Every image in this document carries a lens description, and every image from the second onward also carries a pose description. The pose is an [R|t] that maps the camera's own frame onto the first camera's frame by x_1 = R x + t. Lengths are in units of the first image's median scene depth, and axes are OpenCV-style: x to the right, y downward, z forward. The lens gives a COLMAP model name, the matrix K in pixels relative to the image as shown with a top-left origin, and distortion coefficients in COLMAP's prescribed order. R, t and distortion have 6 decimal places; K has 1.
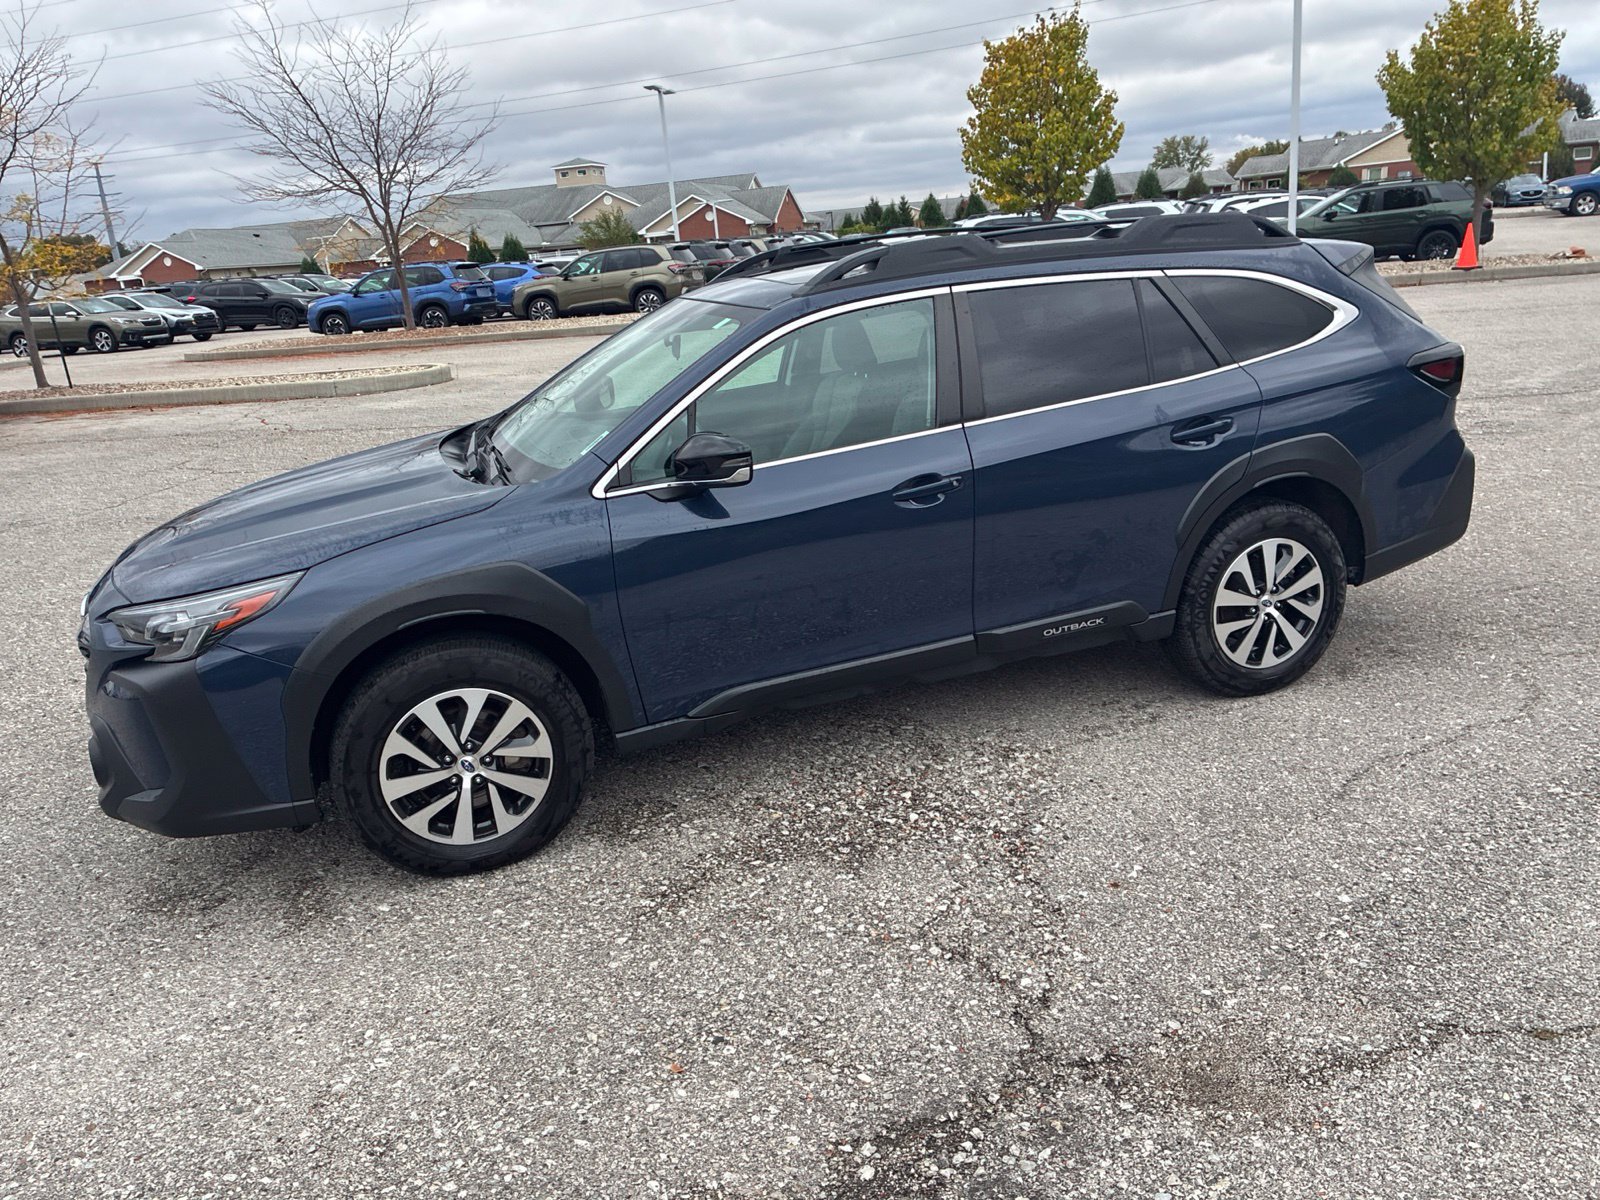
lens RADIAL K [[1230.4, 0, 818.0], [0, 1230.4, 582.3], [0, 0, 1]] dist [0.046957, -0.046271]
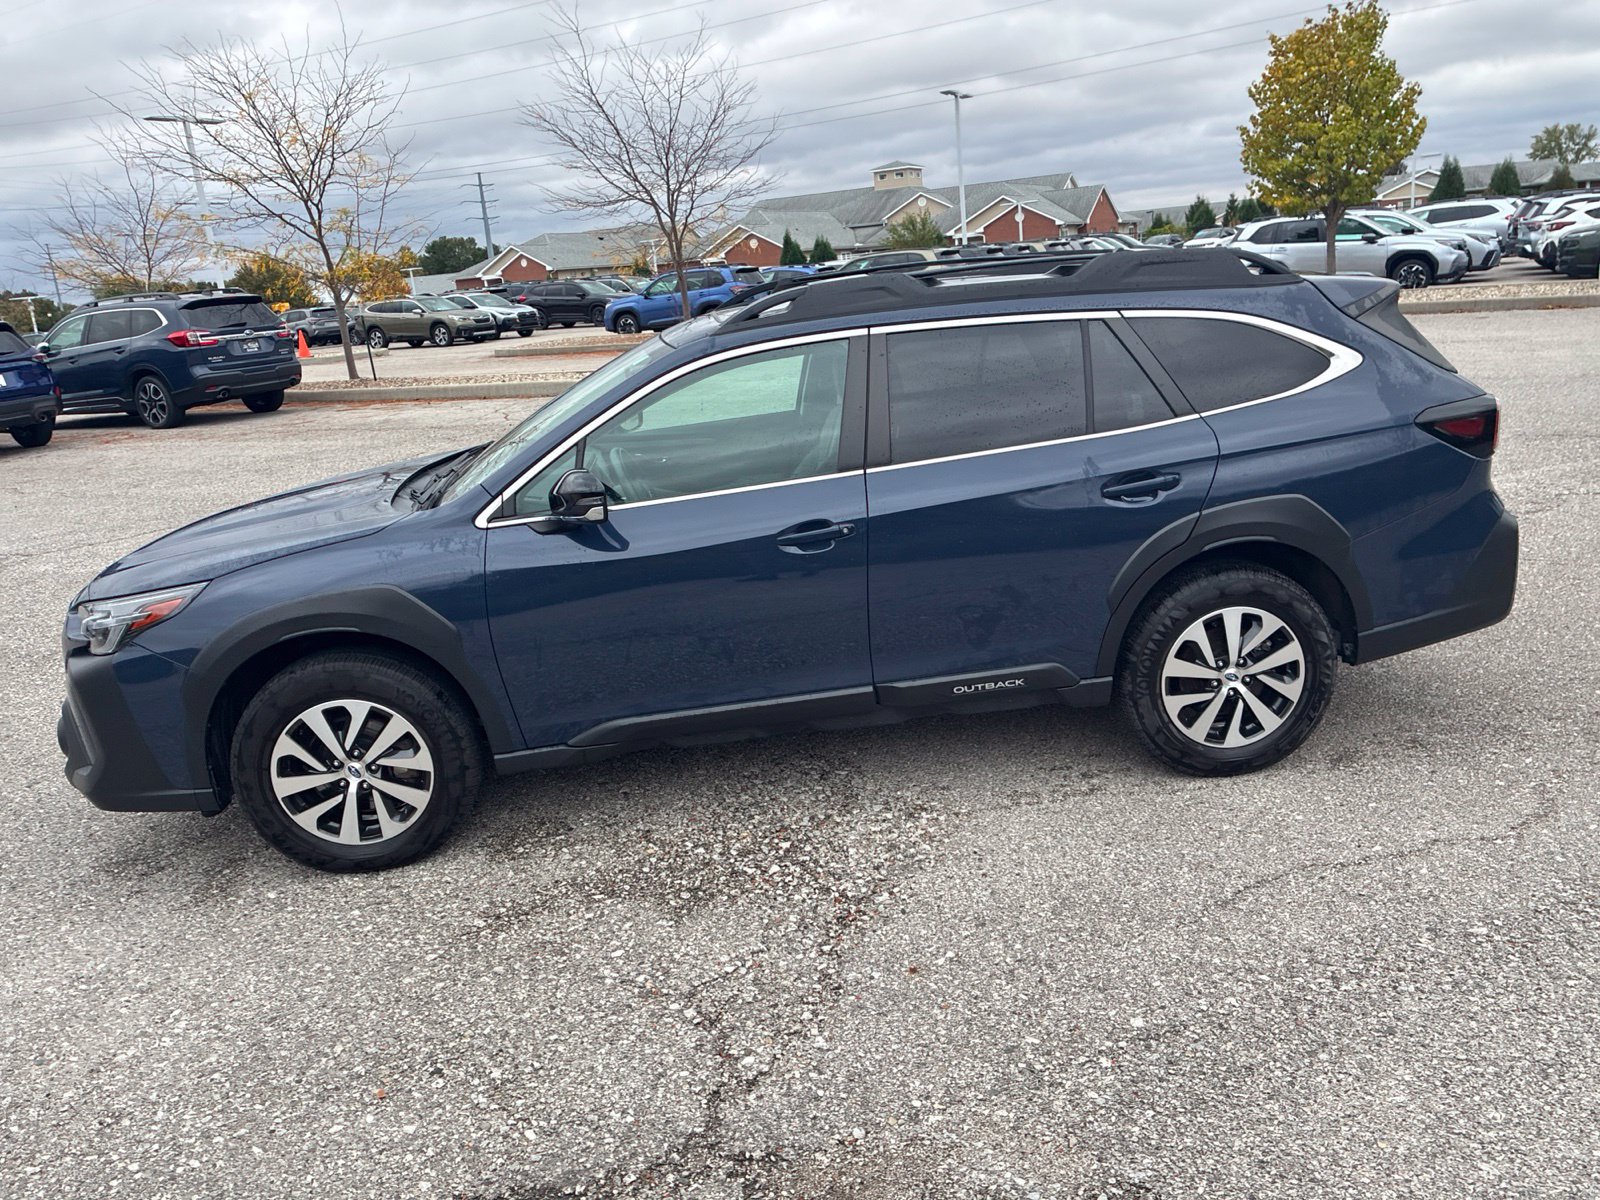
lens RADIAL K [[1229.6, 0, 816.7], [0, 1229.6, 569.4], [0, 0, 1]] dist [0.047495, -0.048057]
pose [[0.967901, 0.063553, -0.243163, 0.283932], [-0.065737, 0.997837, -0.000868, -0.041129], [0.242582, 0.016825, 0.969985, 0.046357]]
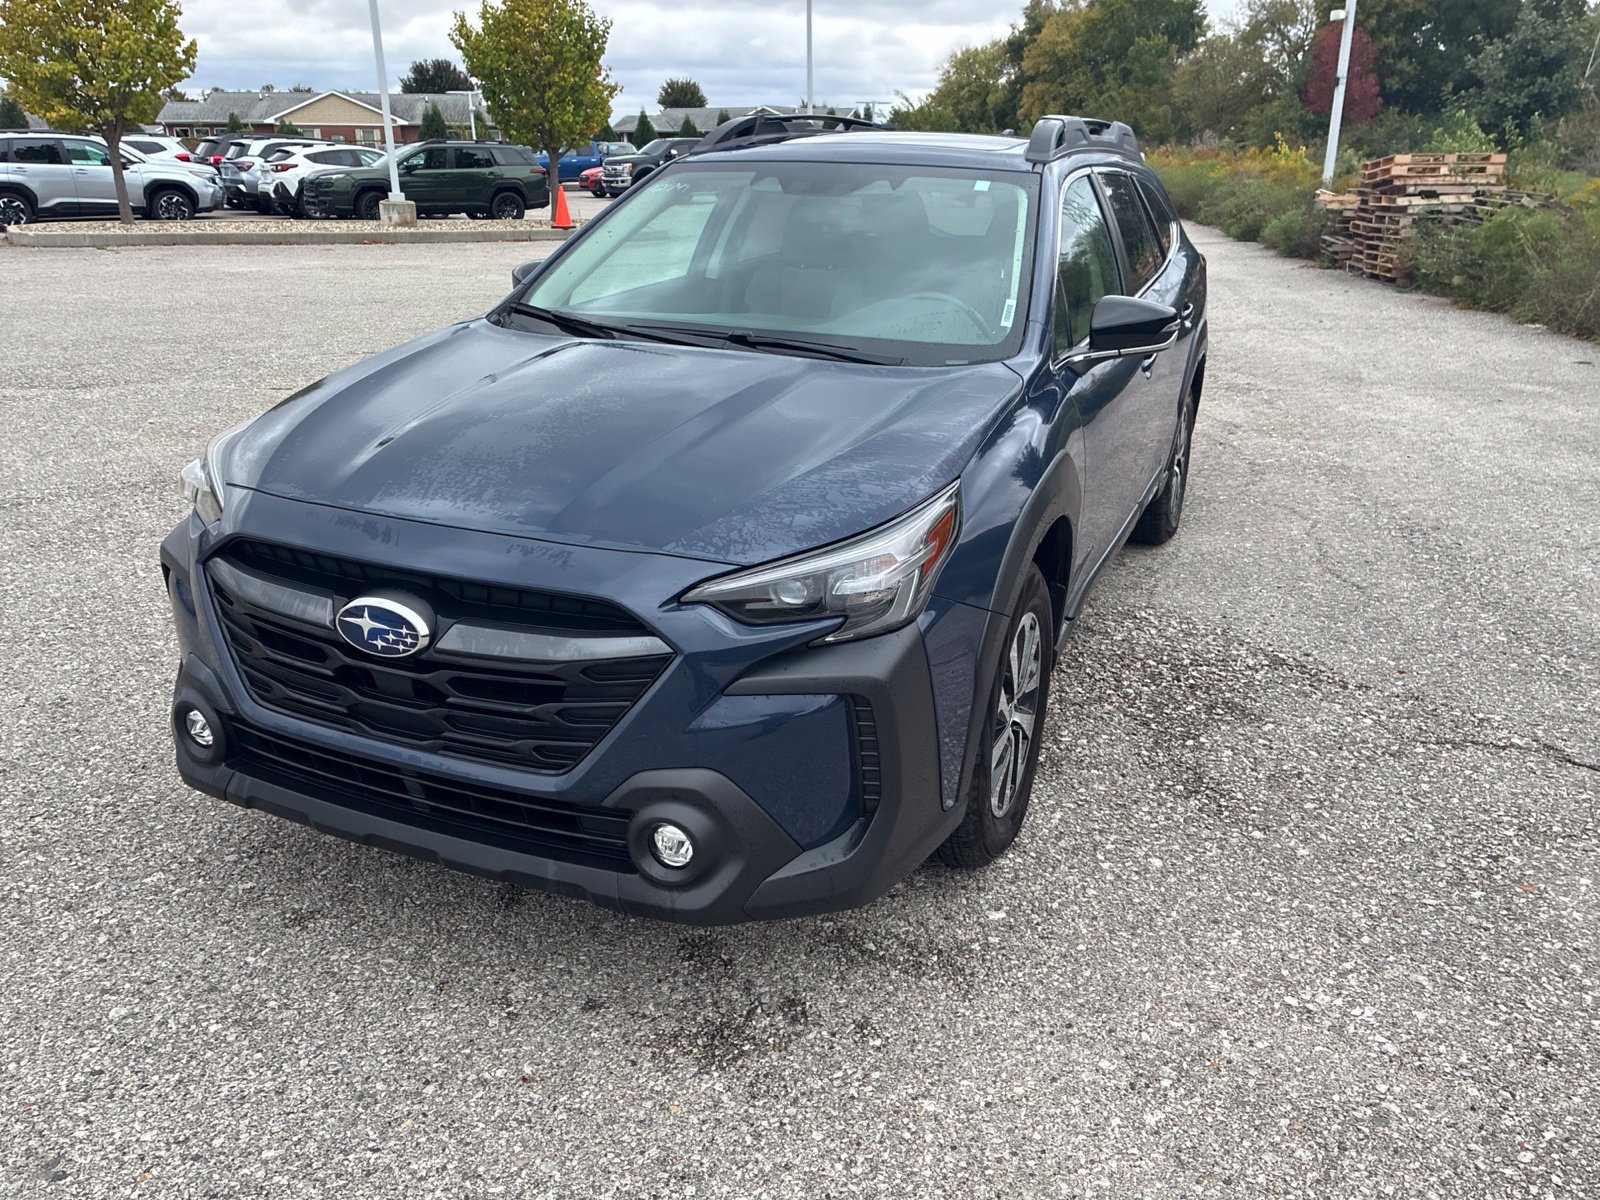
lens RADIAL K [[1229.6, 0, 816.7], [0, 1229.6, 569.4], [0, 0, 1]] dist [0.047495, -0.048057]
pose [[0.677608, -0.149226, 0.720124, -0.750962], [0.136992, 0.987671, 0.075764, -0.019040], [-0.722551, 0.047313, 0.689696, 0.426433]]
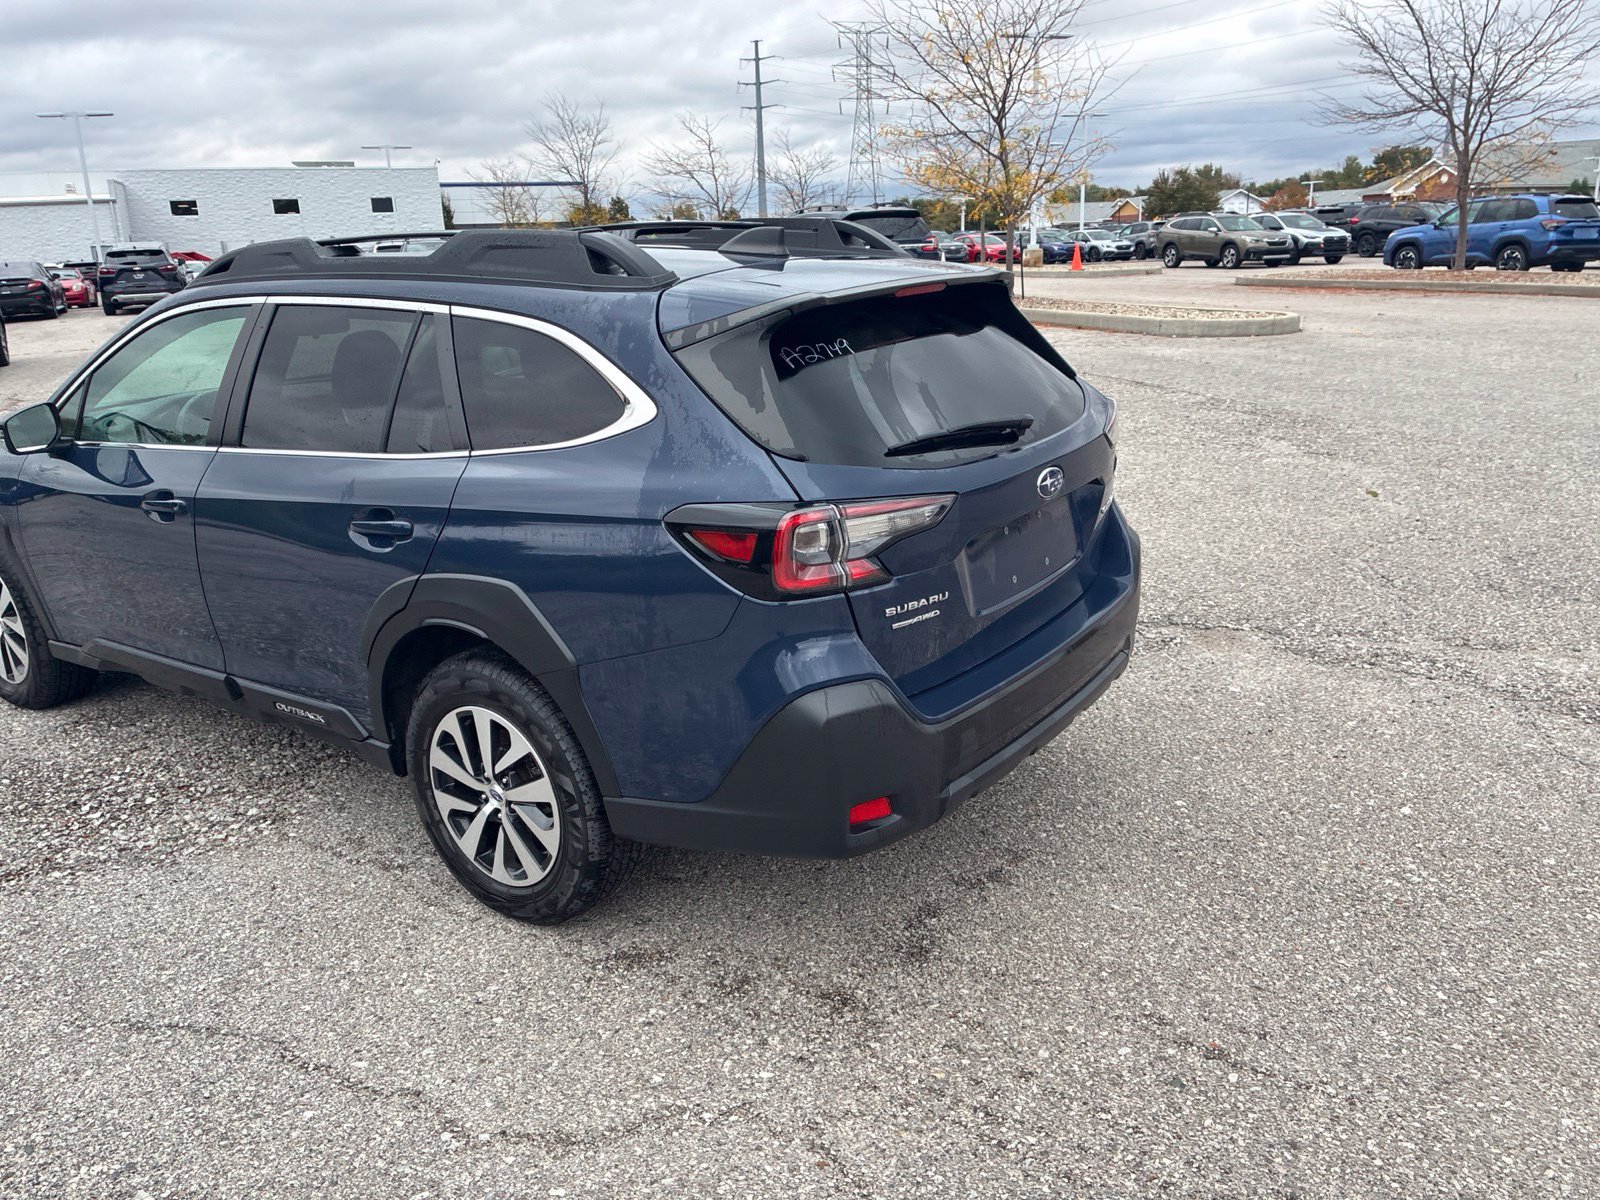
lens RADIAL K [[1225.9, 0, 813.4], [0, 1225.9, 591.5], [0, 0, 1]] dist [0.041390, -0.043333]
pose [[0.565965, 0.291600, -0.771137, 0.969902], [-0.235375, 0.953580, 0.187839, -0.266868], [0.790115, 0.075196, 0.608328, 0.710252]]
